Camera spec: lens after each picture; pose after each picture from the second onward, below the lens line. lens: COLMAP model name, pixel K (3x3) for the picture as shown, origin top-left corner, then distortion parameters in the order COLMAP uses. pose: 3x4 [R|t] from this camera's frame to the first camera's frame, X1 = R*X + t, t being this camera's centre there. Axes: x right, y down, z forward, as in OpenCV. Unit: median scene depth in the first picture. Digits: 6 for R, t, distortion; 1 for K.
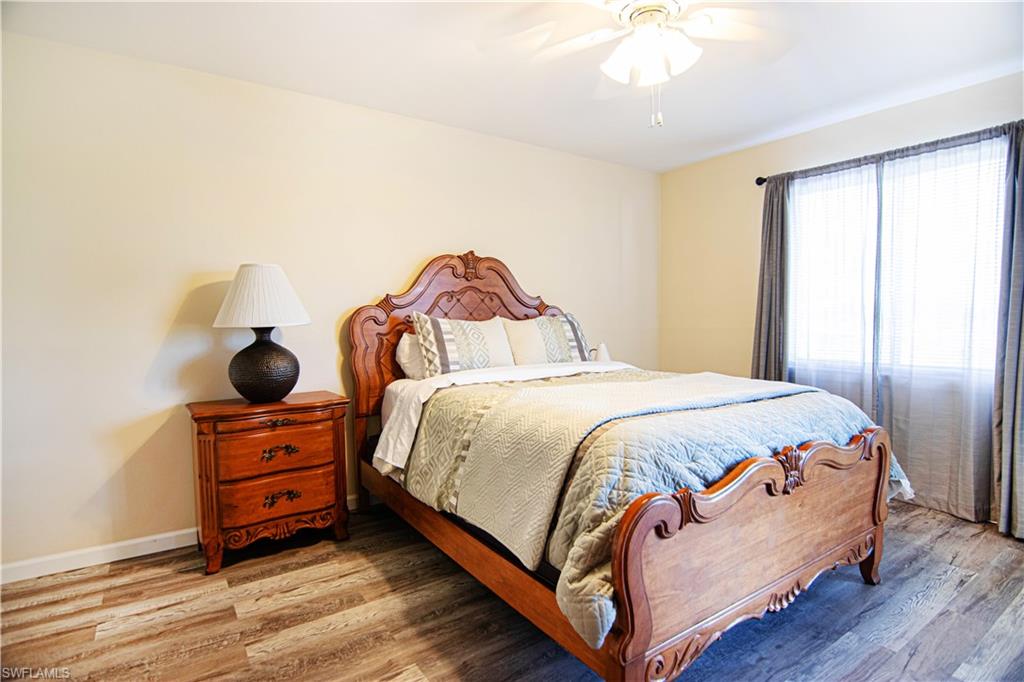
lens RADIAL K [[517.3, 0, 509.4], [0, 517.3, 345.6], [0, 0, 1]] dist [-0.007210, -0.011280]
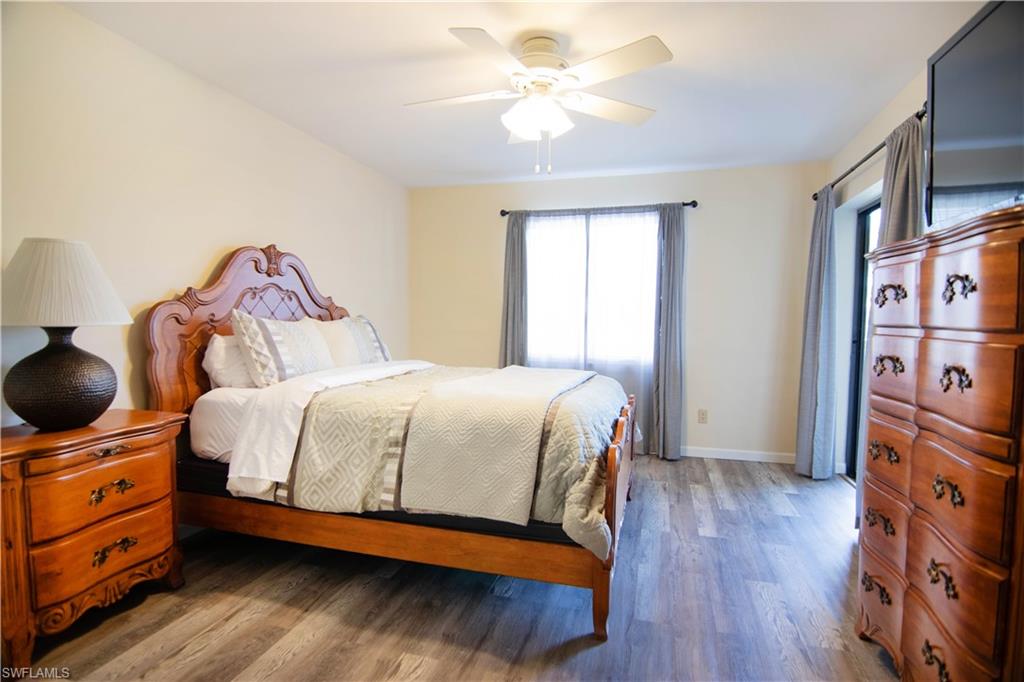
lens RADIAL K [[517.3, 0, 509.9], [0, 517.3, 344.4], [0, 0, 1]] dist [-0.007210, -0.011280]
pose [[0.769978, -0.012461, 0.637949, -0.453524], [0.015800, 0.999875, 0.000461, -0.000178], [-0.637875, 0.009725, 0.770078, 0.039324]]
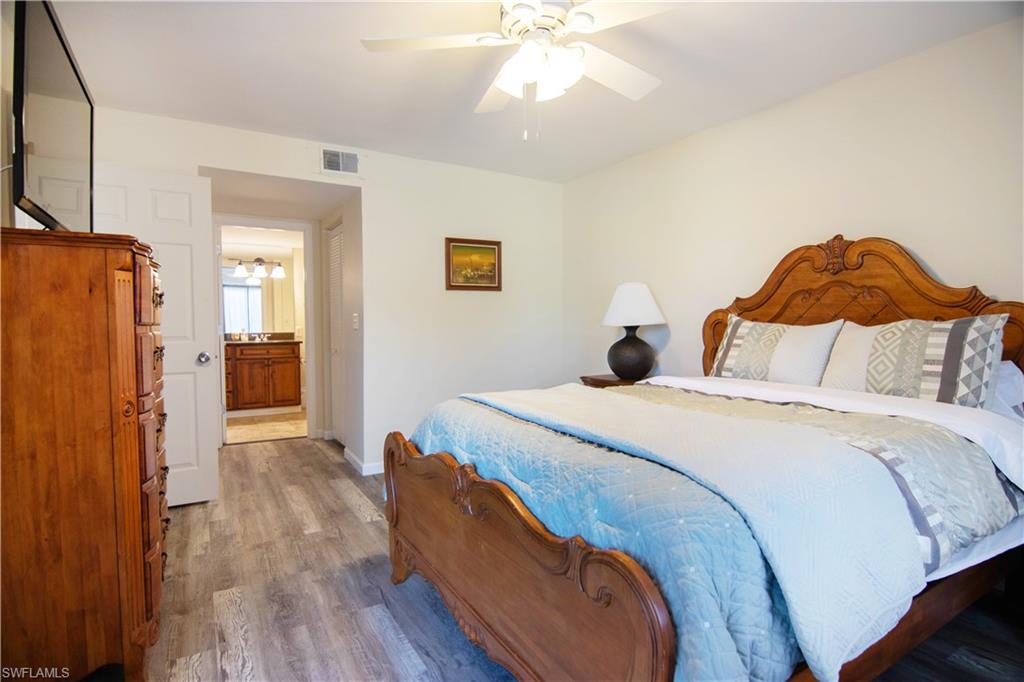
lens RADIAL K [[517.3, 0, 507.4], [0, 517.3, 338.2], [0, 0, 1]] dist [-0.007210, -0.011280]
pose [[-0.054986, 0.045620, -0.997444, 0.985431], [-0.051230, 0.997511, 0.048447, -0.055321], [0.997172, 0.053763, -0.052512, 0.746857]]
